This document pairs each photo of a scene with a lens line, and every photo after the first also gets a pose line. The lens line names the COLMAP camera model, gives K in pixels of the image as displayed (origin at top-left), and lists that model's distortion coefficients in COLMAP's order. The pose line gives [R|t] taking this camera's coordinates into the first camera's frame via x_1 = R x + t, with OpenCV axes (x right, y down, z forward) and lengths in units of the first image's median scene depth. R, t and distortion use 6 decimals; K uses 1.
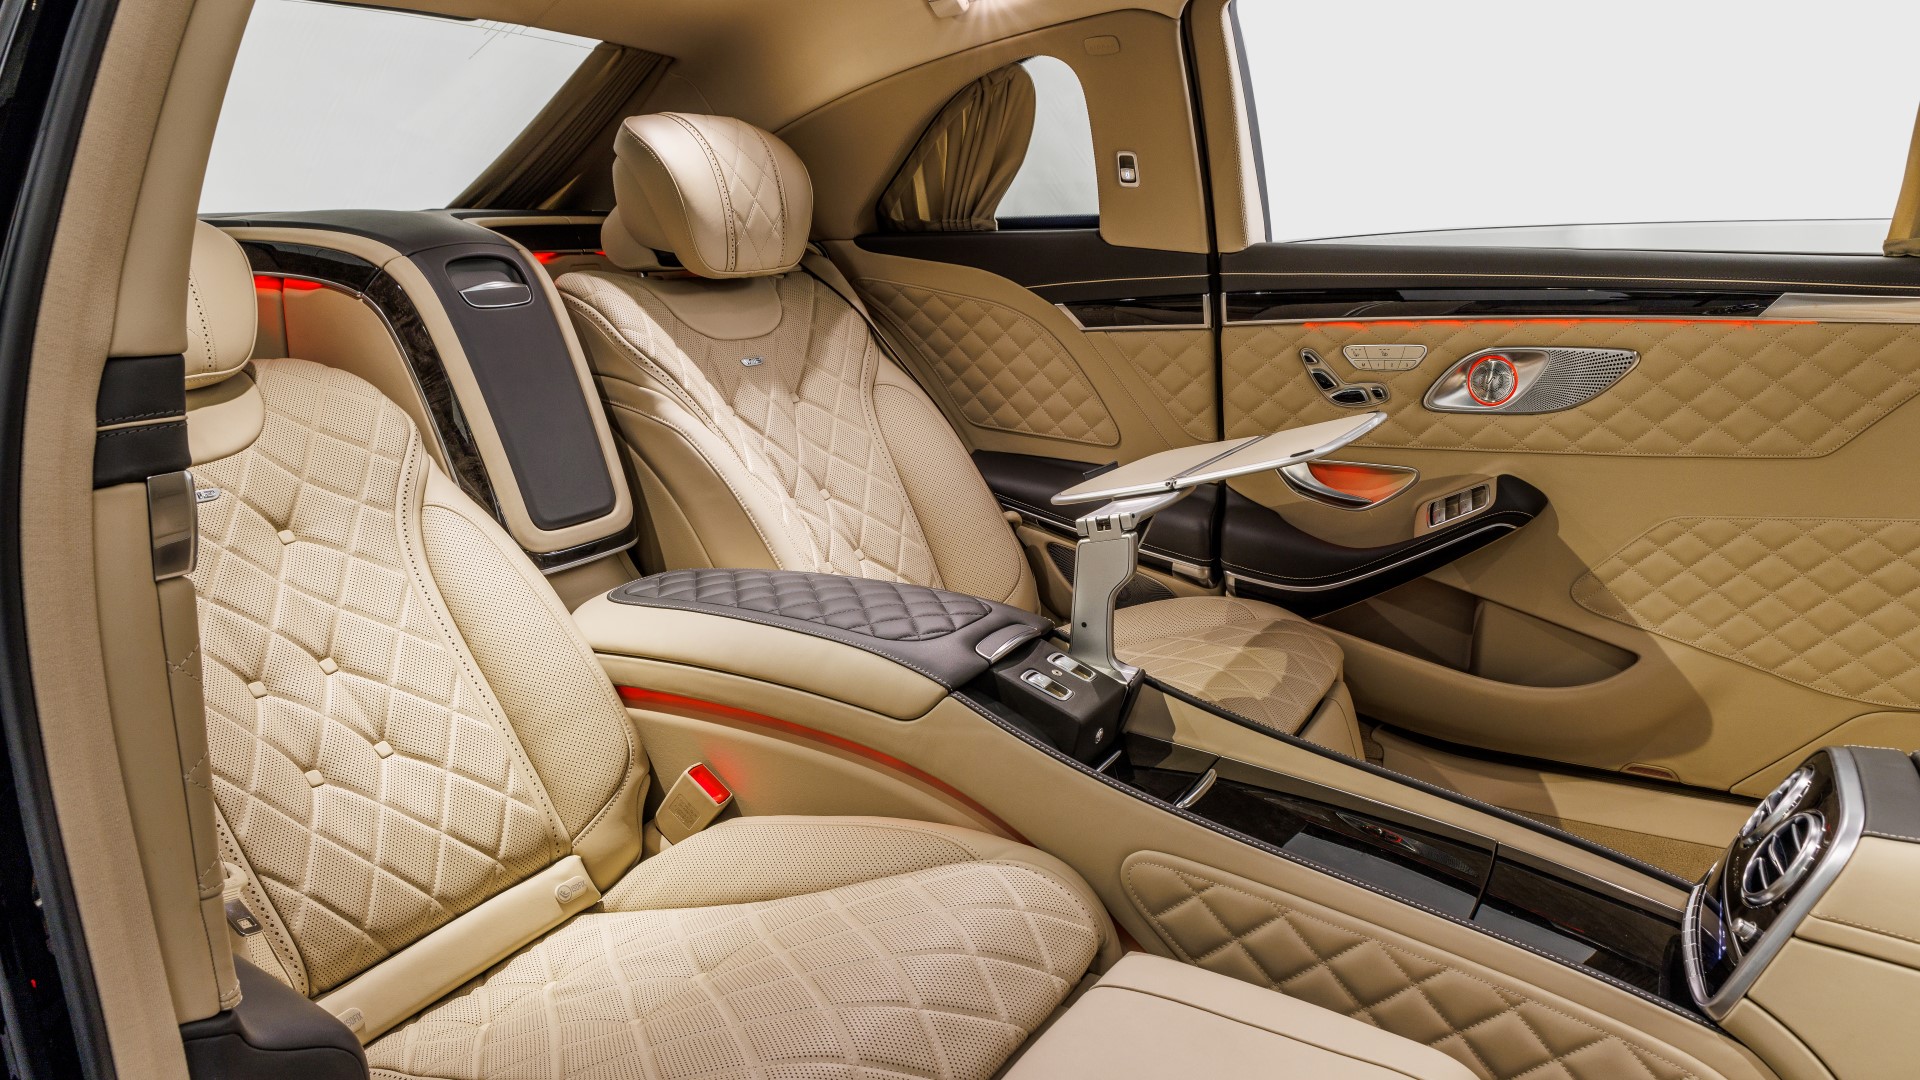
lens RADIAL K [[2714.3, 0, 960.0], [0, 2714.3, 540.0], [0, 0, 1]] dist [0.014144, 0.066995]
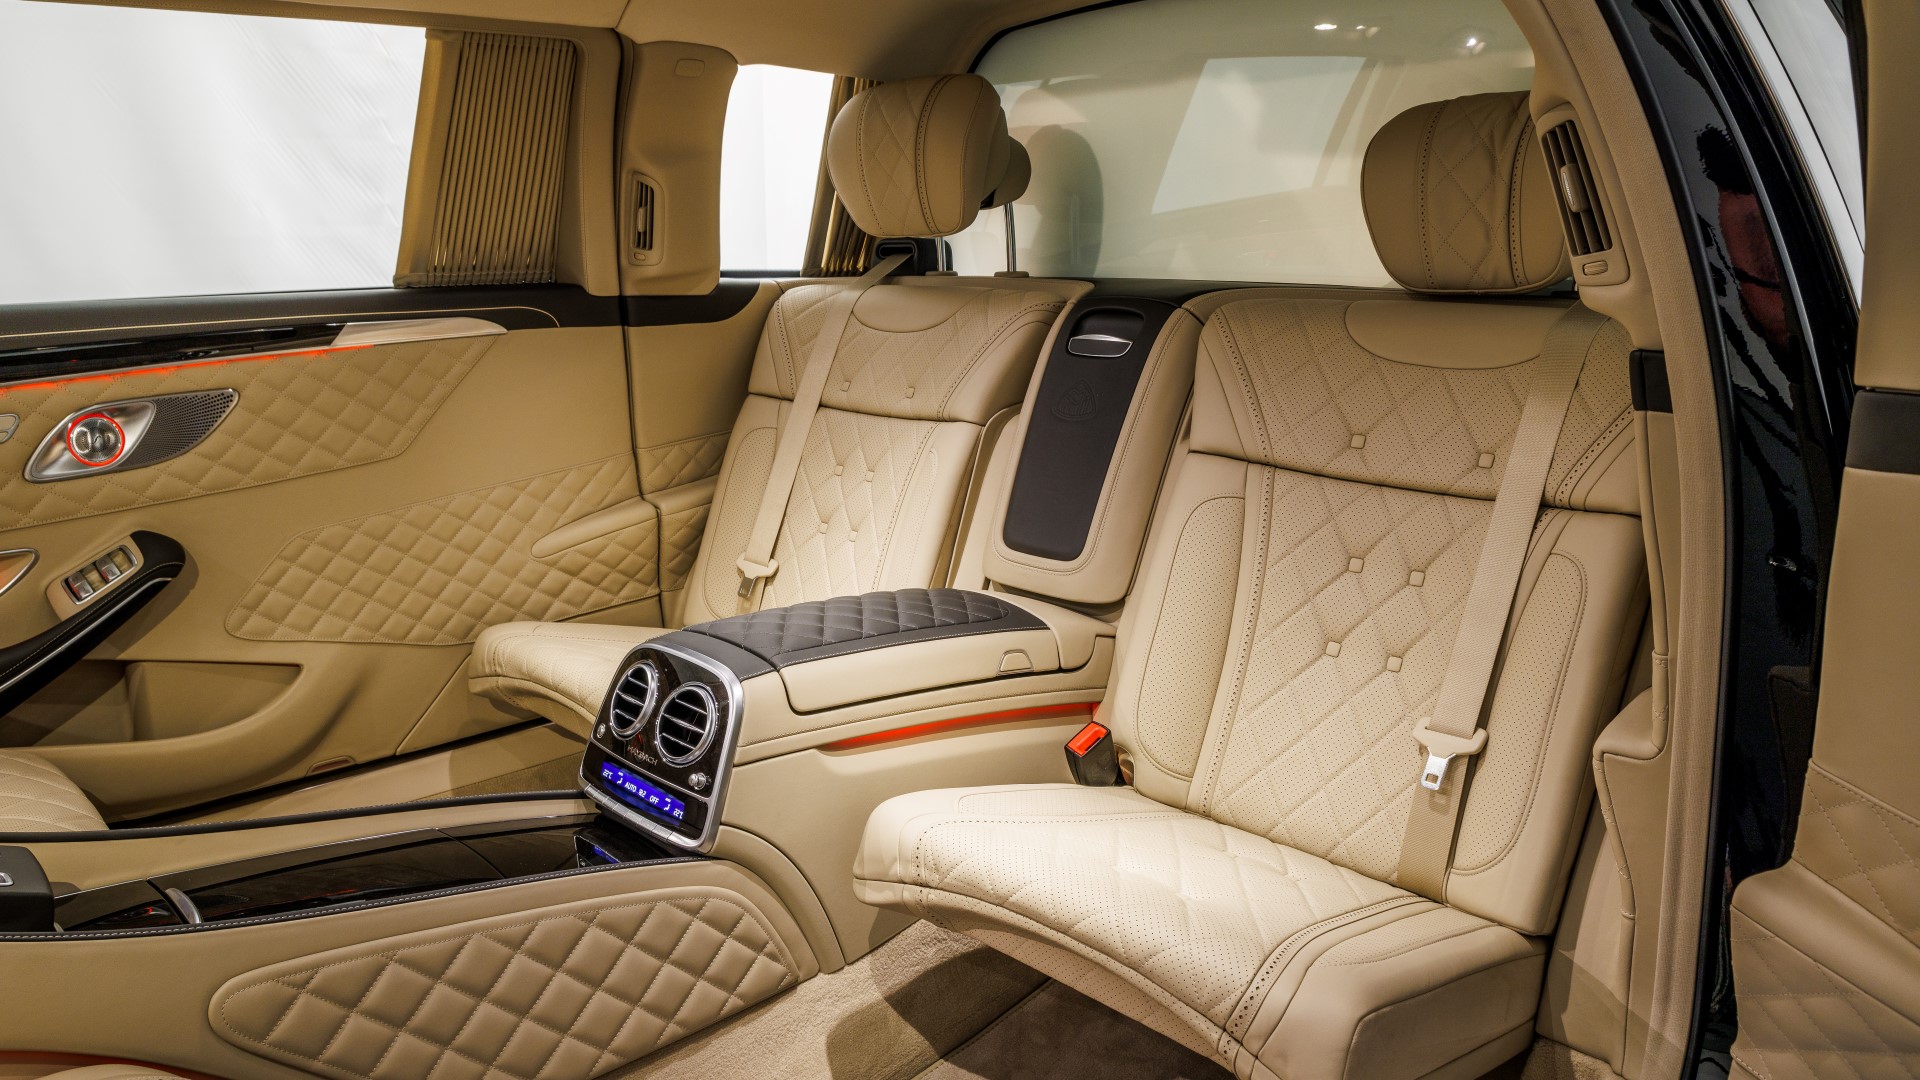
lens RADIAL K [[2714.3, 0, 960.0], [0, 2714.3, 540.0], [0, 0, 1]] dist [0.014144, 0.066995]
pose [[-0.226144, -0.080172, 0.970789, -0.850512], [0.185853, 0.974748, 0.123793, -0.090765], [-0.956199, 0.208419, -0.205534, 0.957546]]
